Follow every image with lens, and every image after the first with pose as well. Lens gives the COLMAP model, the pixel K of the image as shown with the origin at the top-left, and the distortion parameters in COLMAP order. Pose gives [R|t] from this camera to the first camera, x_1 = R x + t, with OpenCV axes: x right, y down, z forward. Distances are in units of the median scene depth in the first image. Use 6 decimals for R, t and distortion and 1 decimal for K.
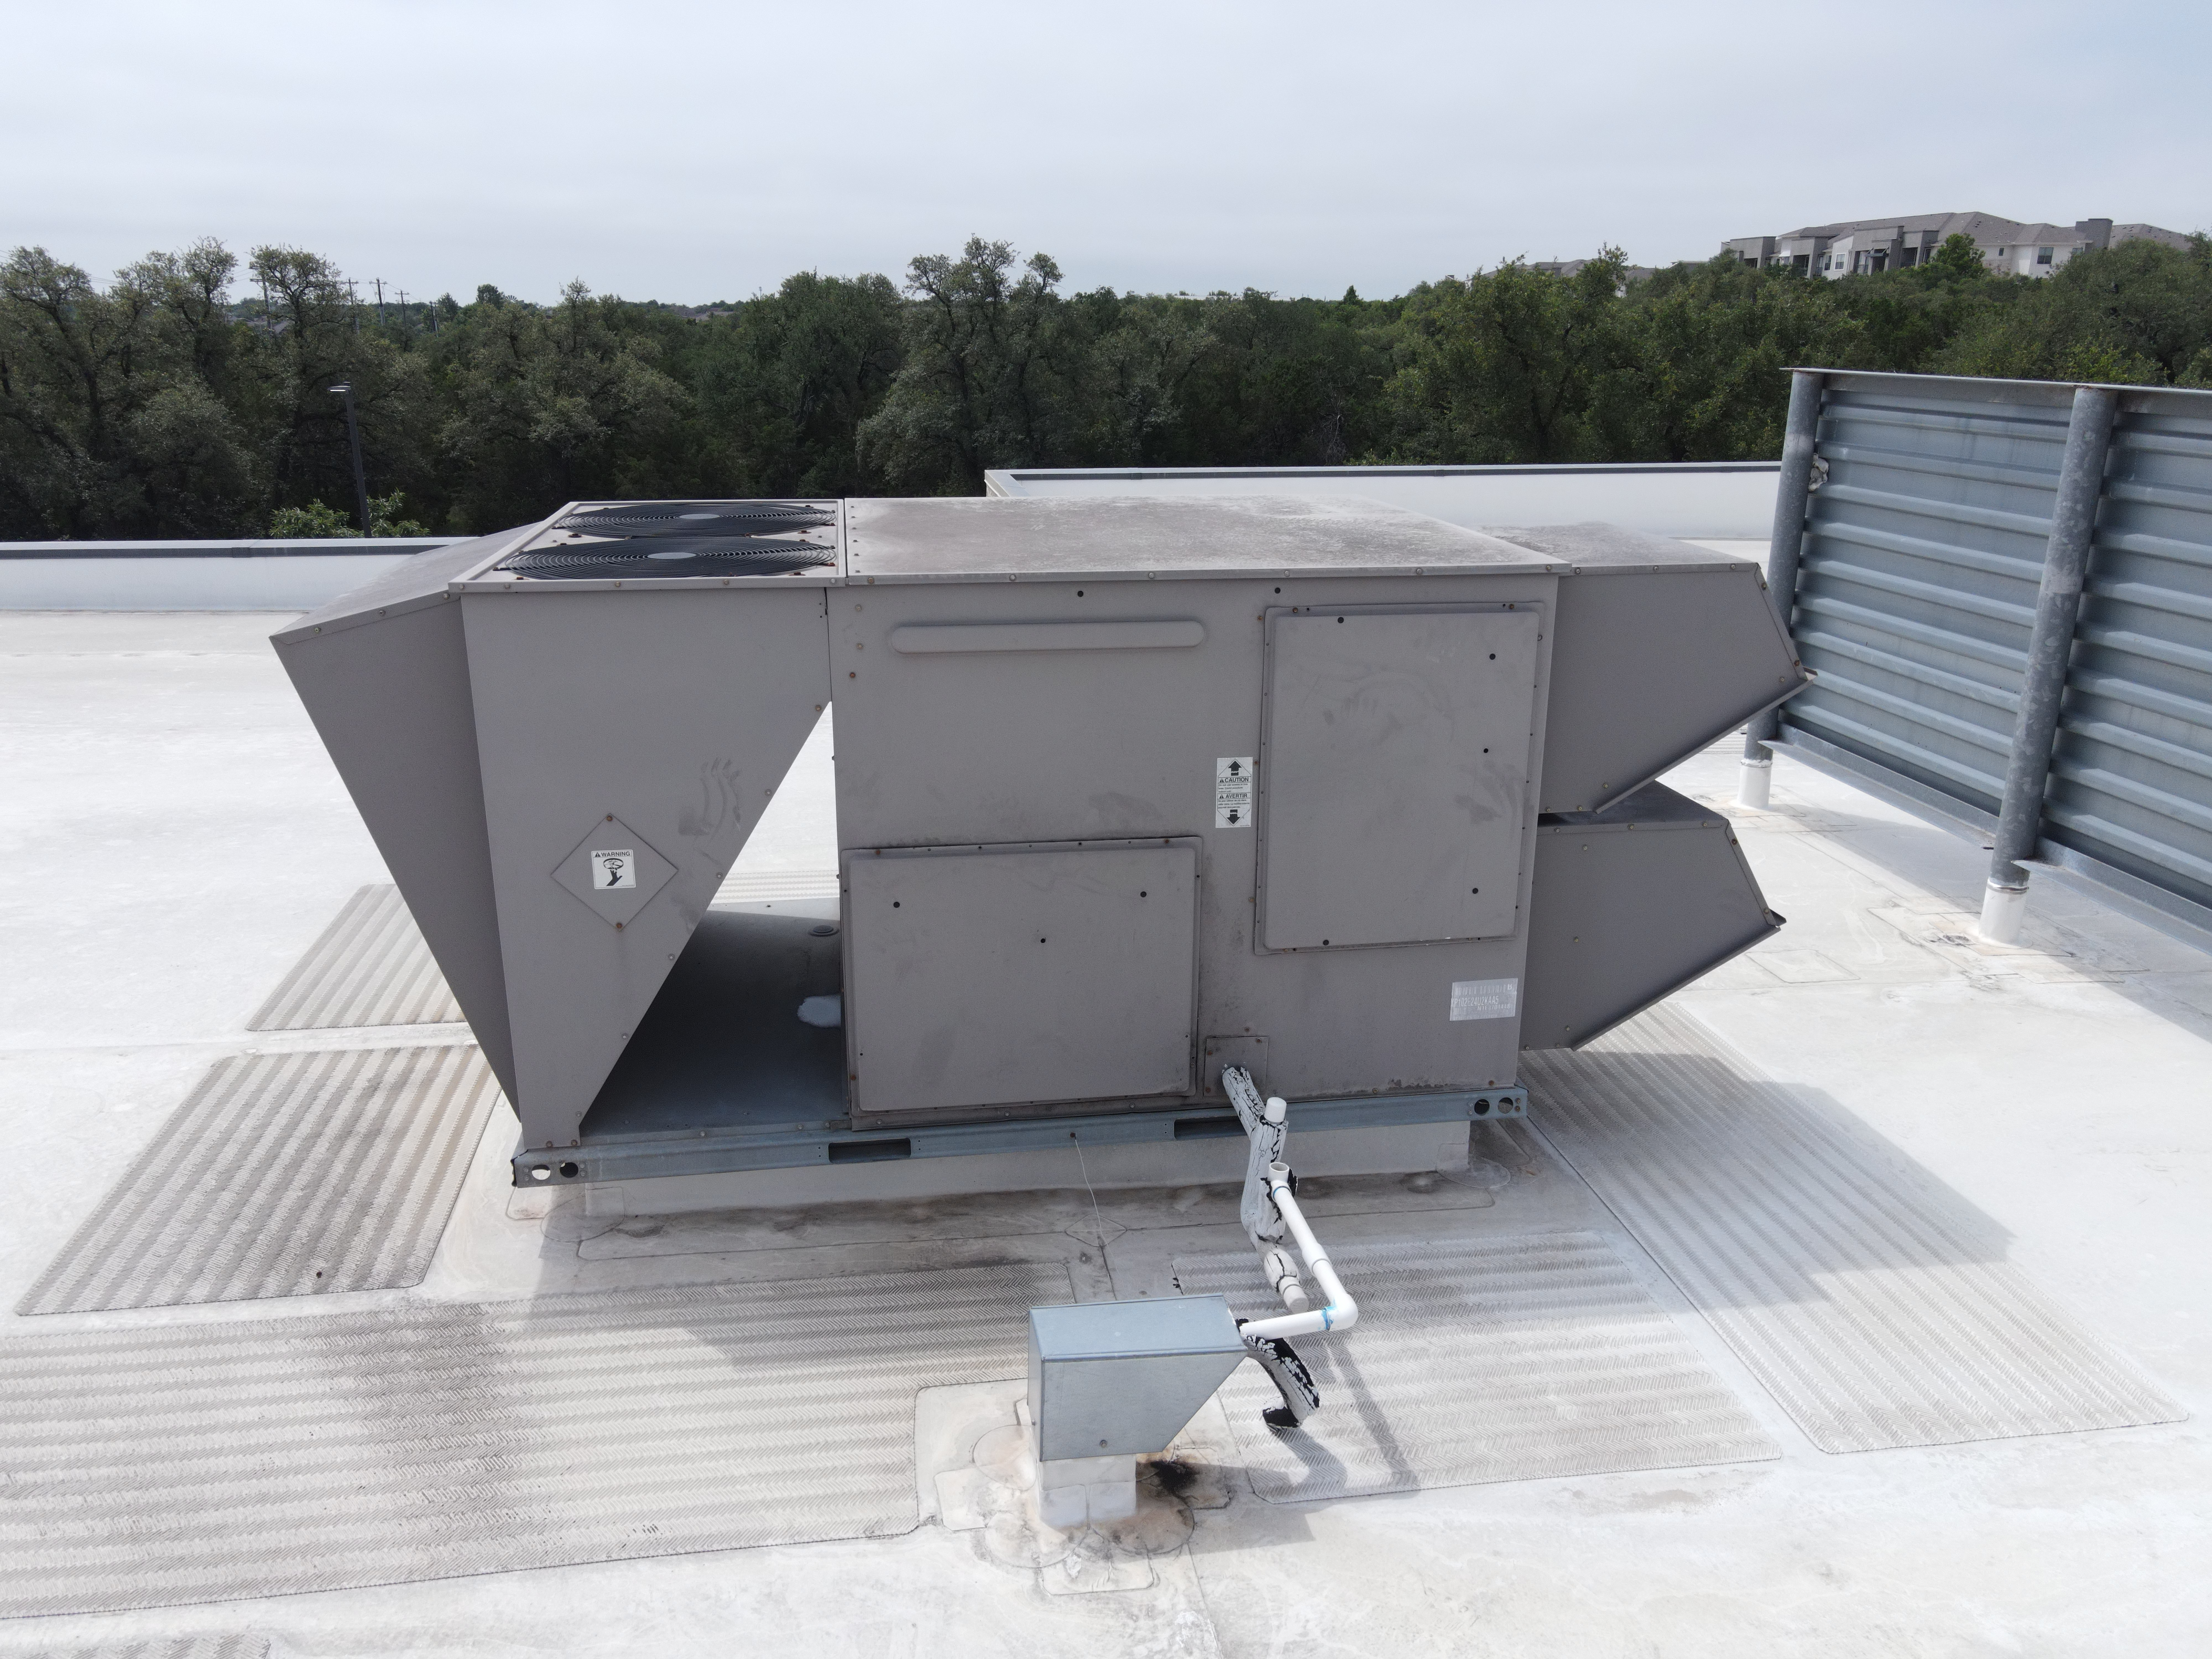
lens RADIAL K [[1625.4, 0, 1096.3], [0, 1625.4, 819.6], [0, 0, 1]] dist [0.005868, 0.011164]
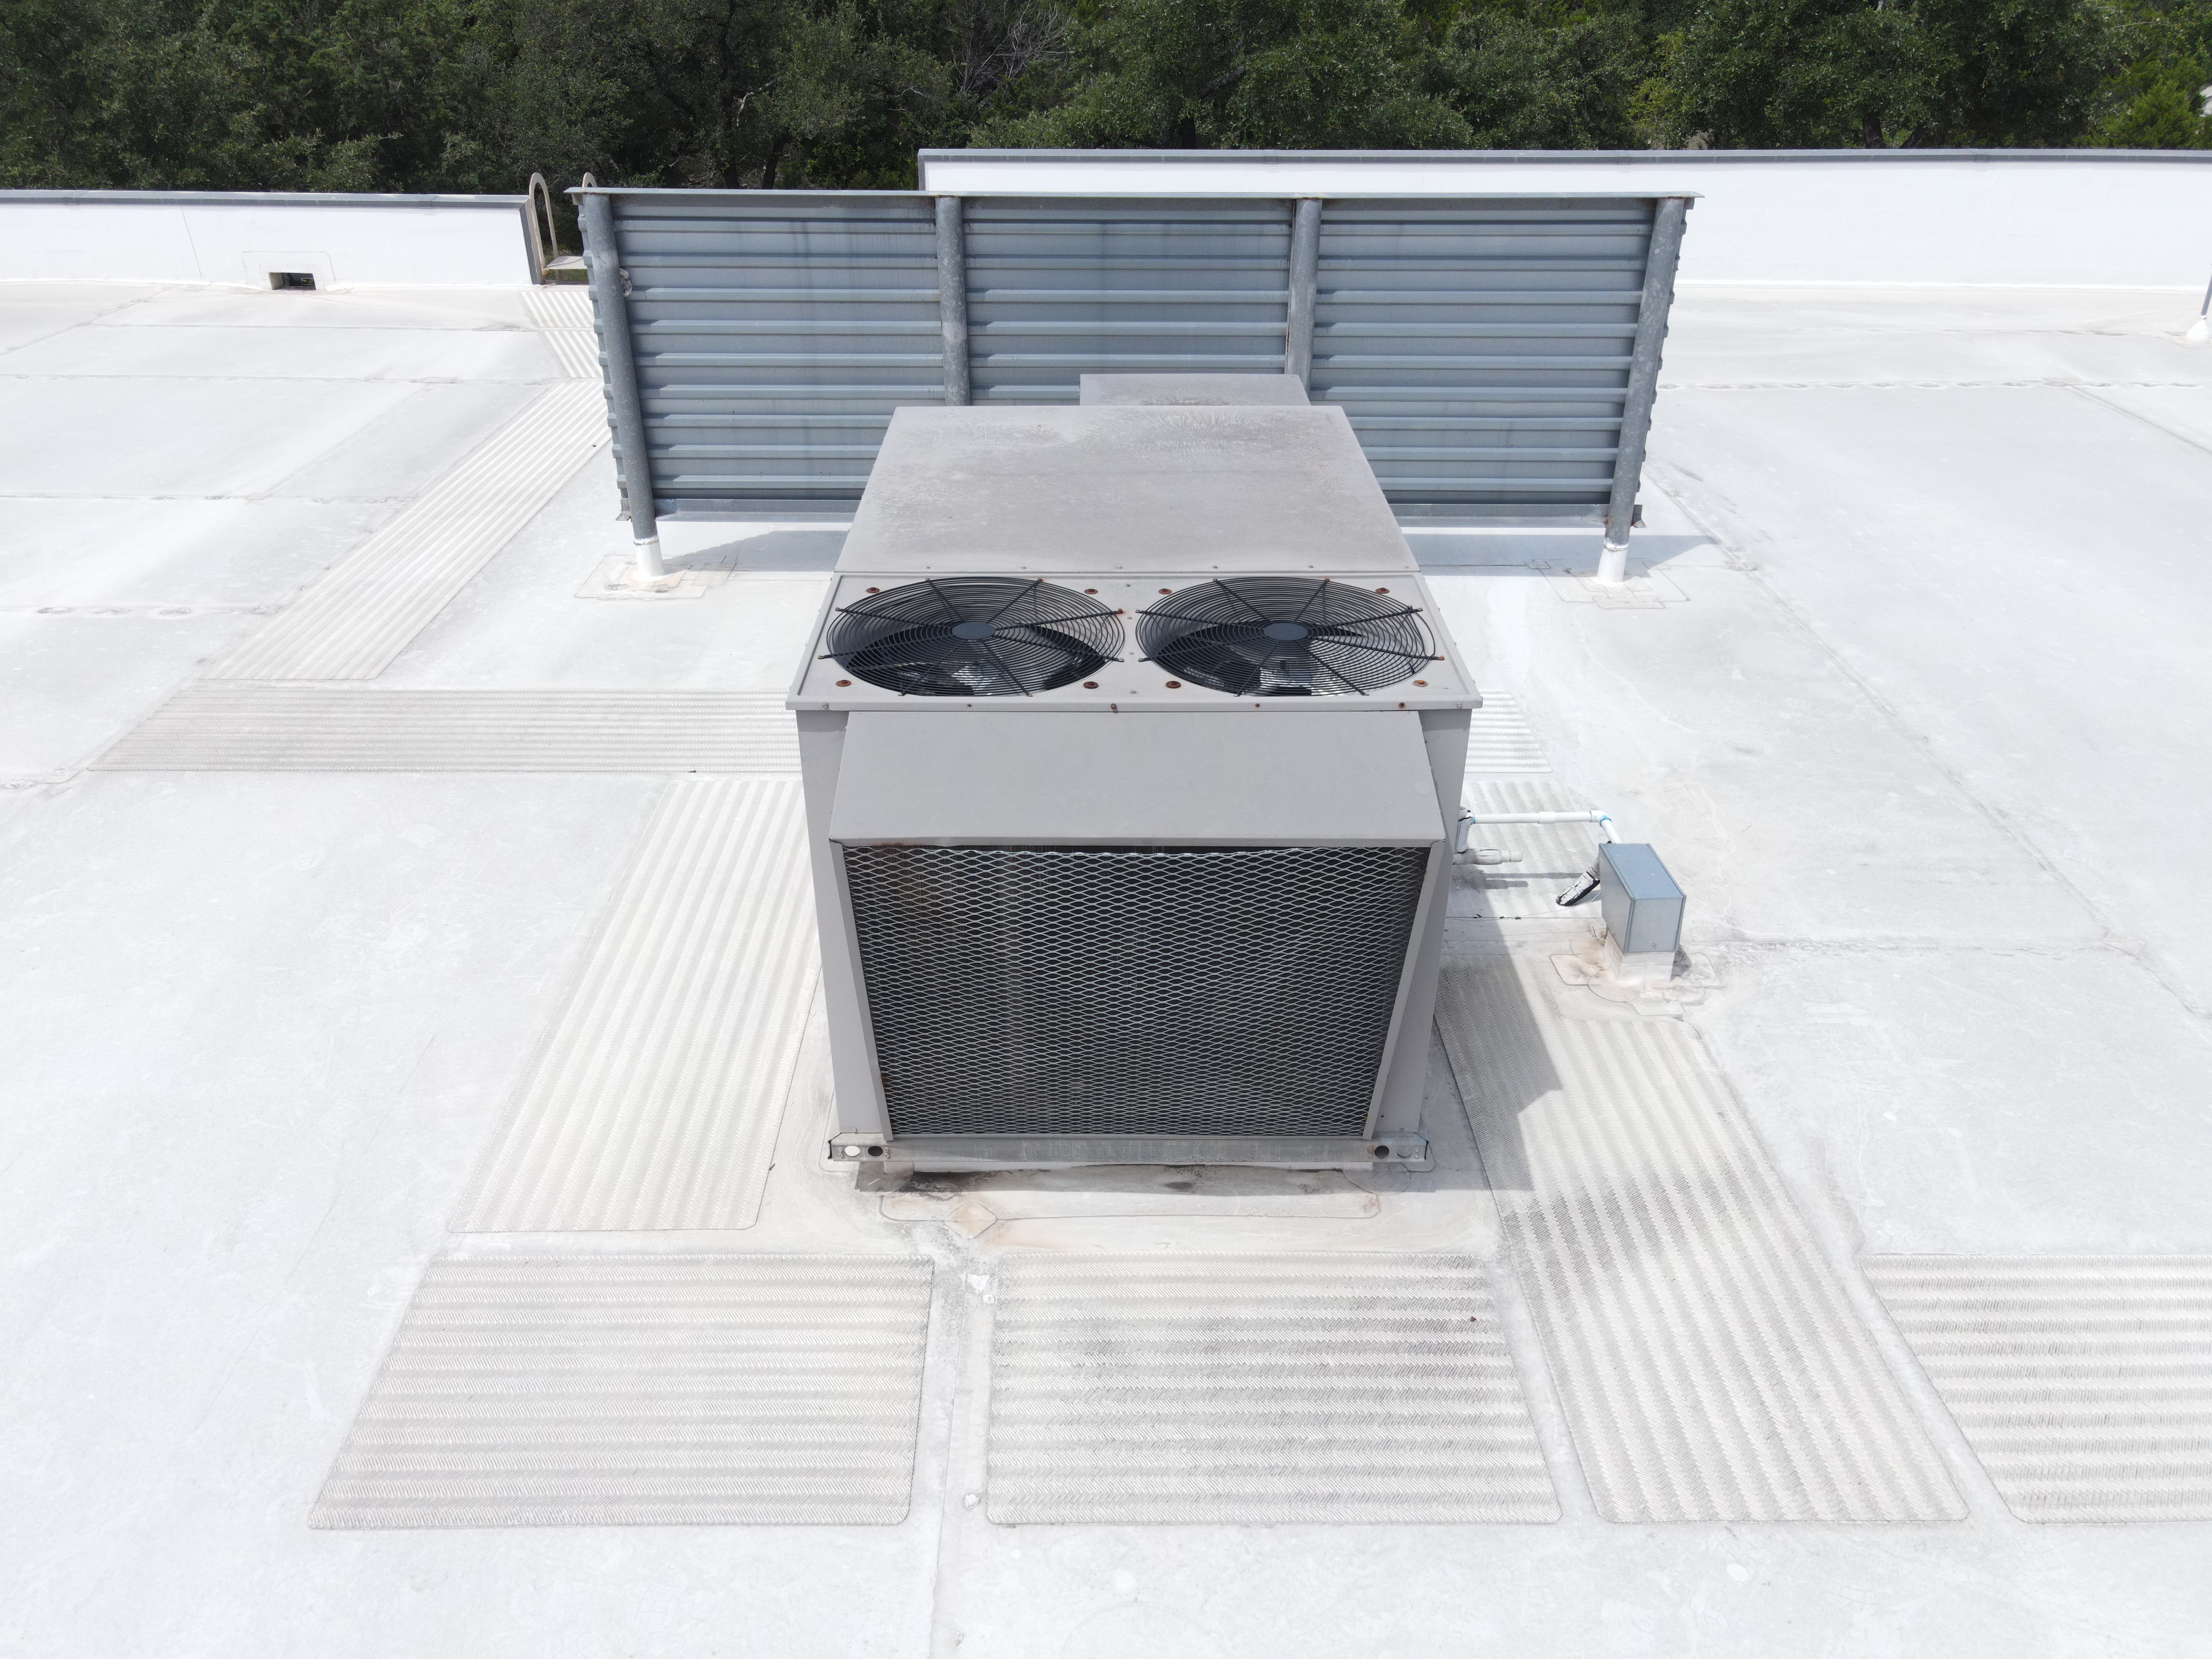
lens RADIAL K [[1625.4, 0, 1096.3], [0, 1625.4, 819.6], [0, 0, 1]] dist [0.005868, 0.011164]
pose [[0.151633, -0.498192, 0.853705, -1.251594], [0.290542, 0.848002, 0.443258, -0.566865], [-0.944771, 0.180825, 0.273331, 0.834787]]
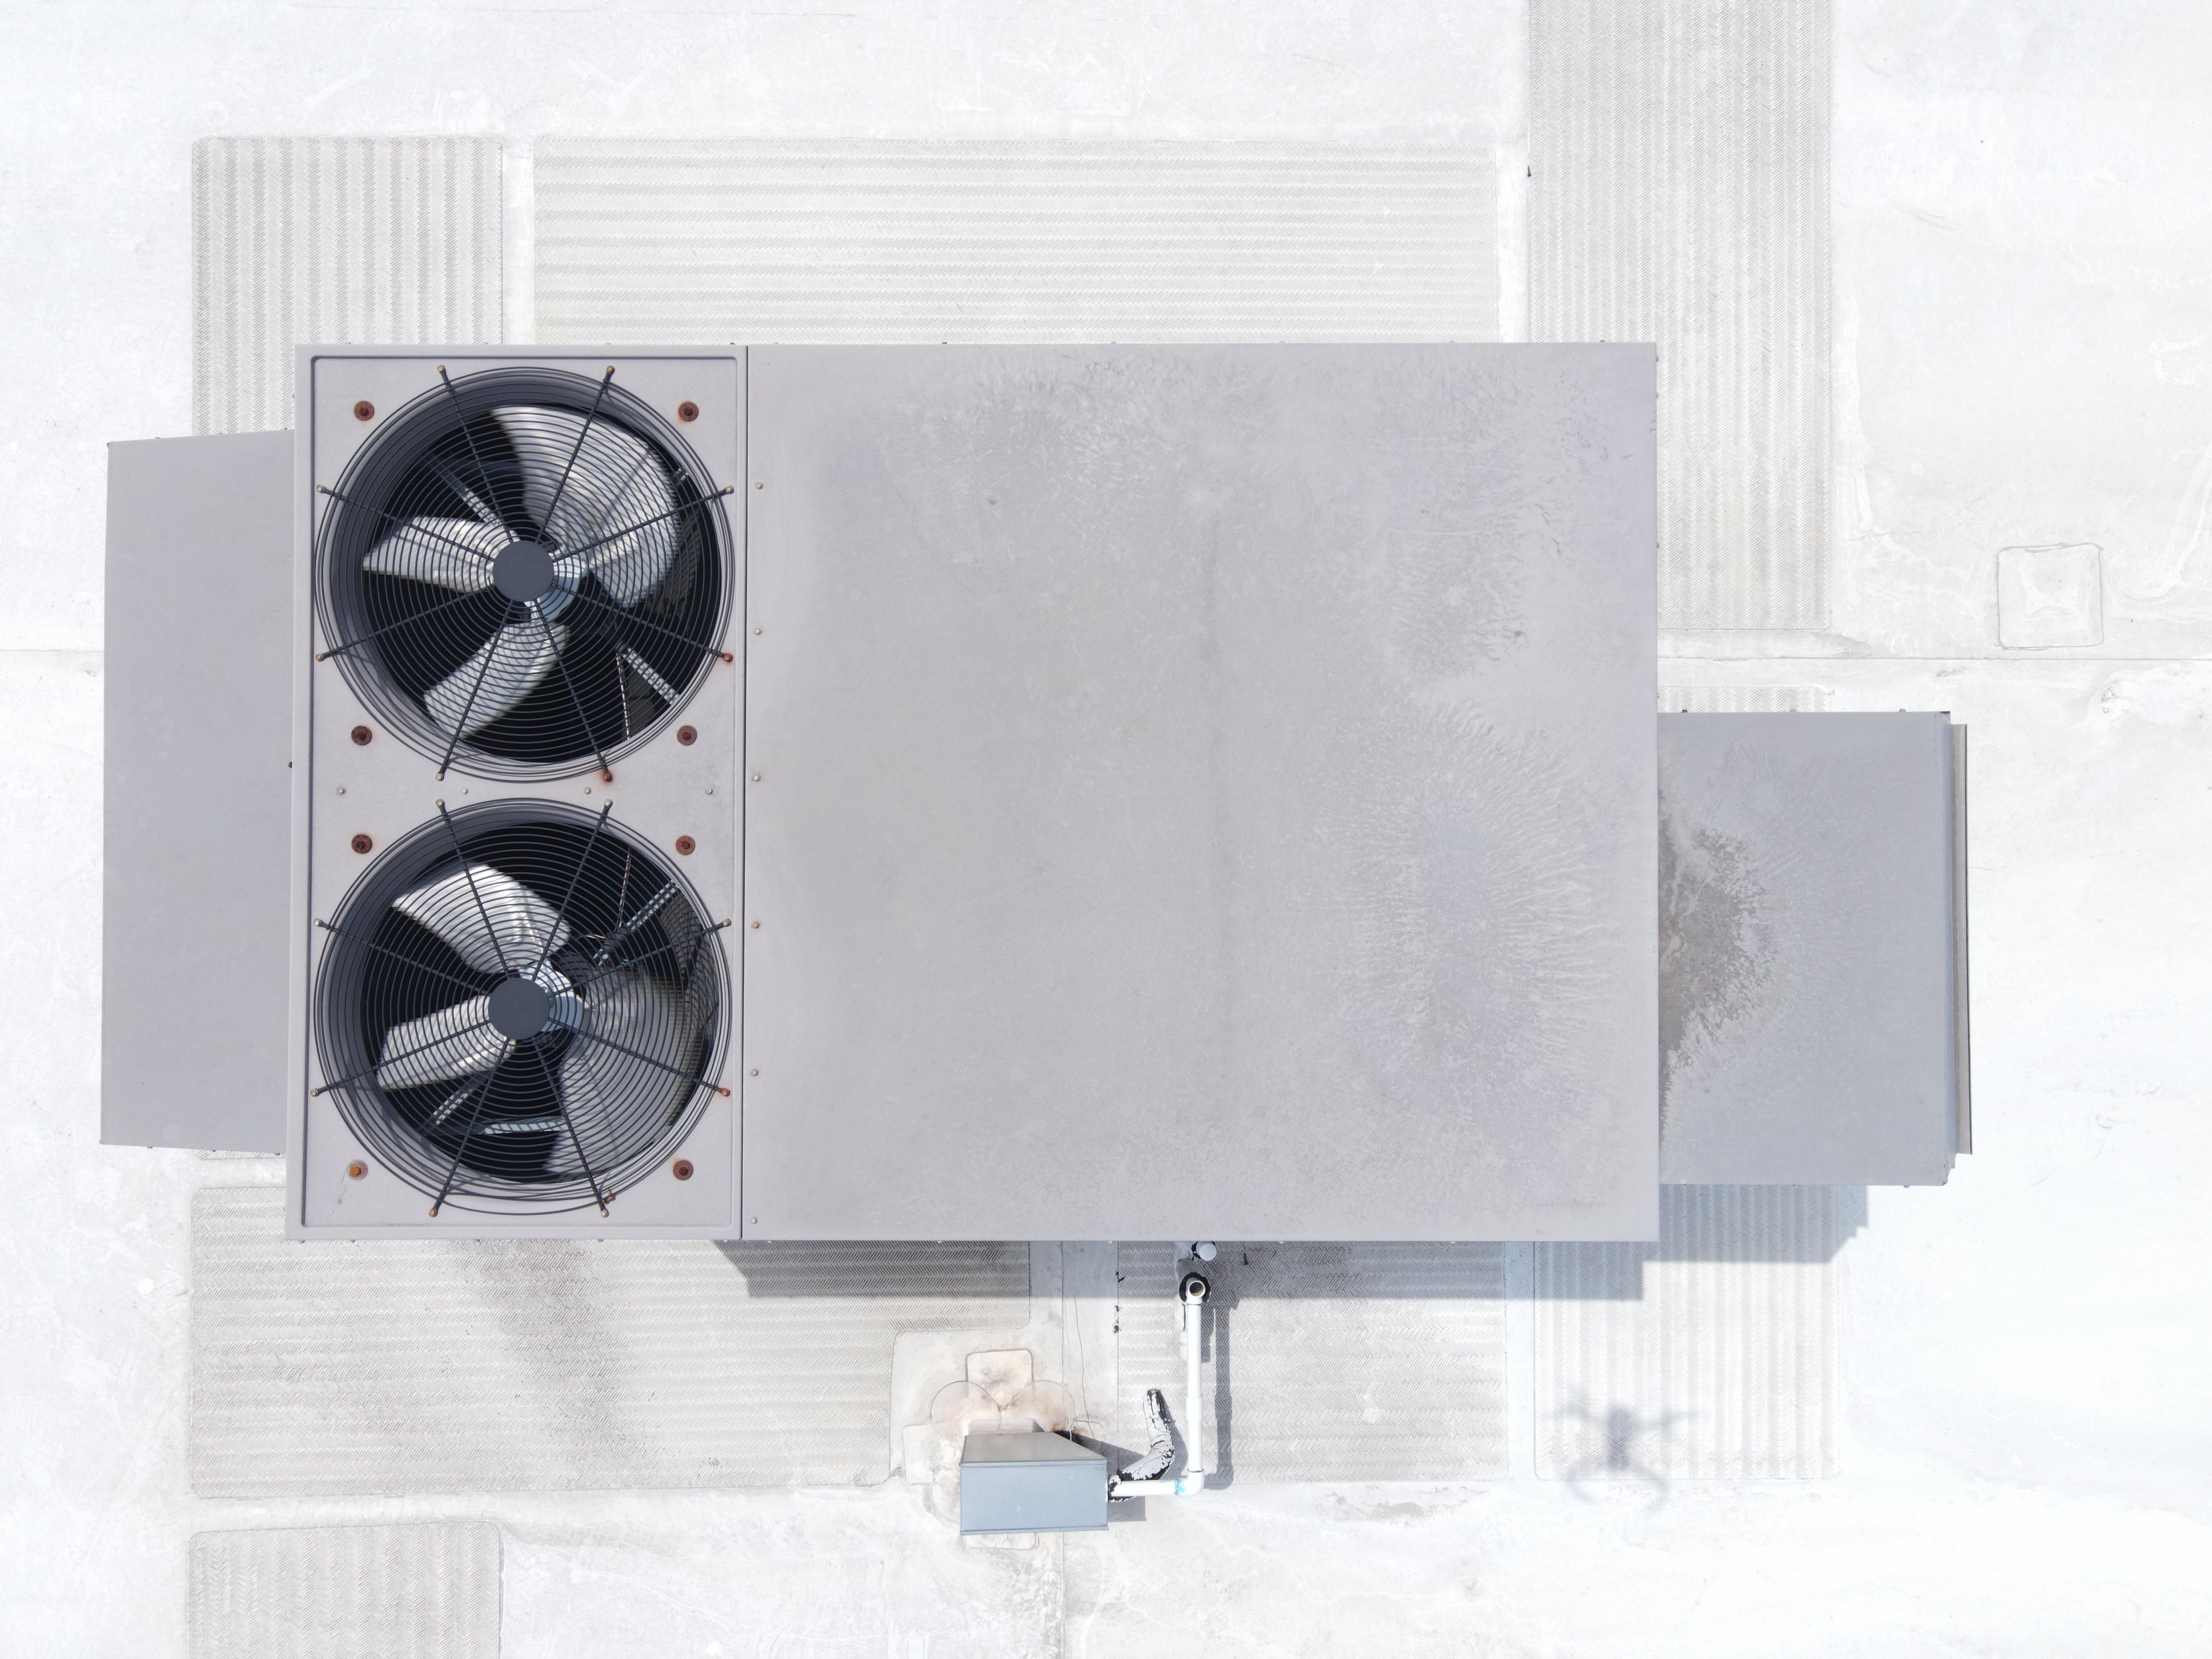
lens RADIAL K [[1625.4, 0, 1096.3], [0, 1625.4, 819.6], [0, 0, 1]] dist [0.005868, 0.011164]
pose [[0.987888, 0.154626, -0.012988, 0.004393], [-0.035322, 0.305587, 0.951509, -0.920697], [0.151097, -0.939525, 0.307347, 0.877541]]
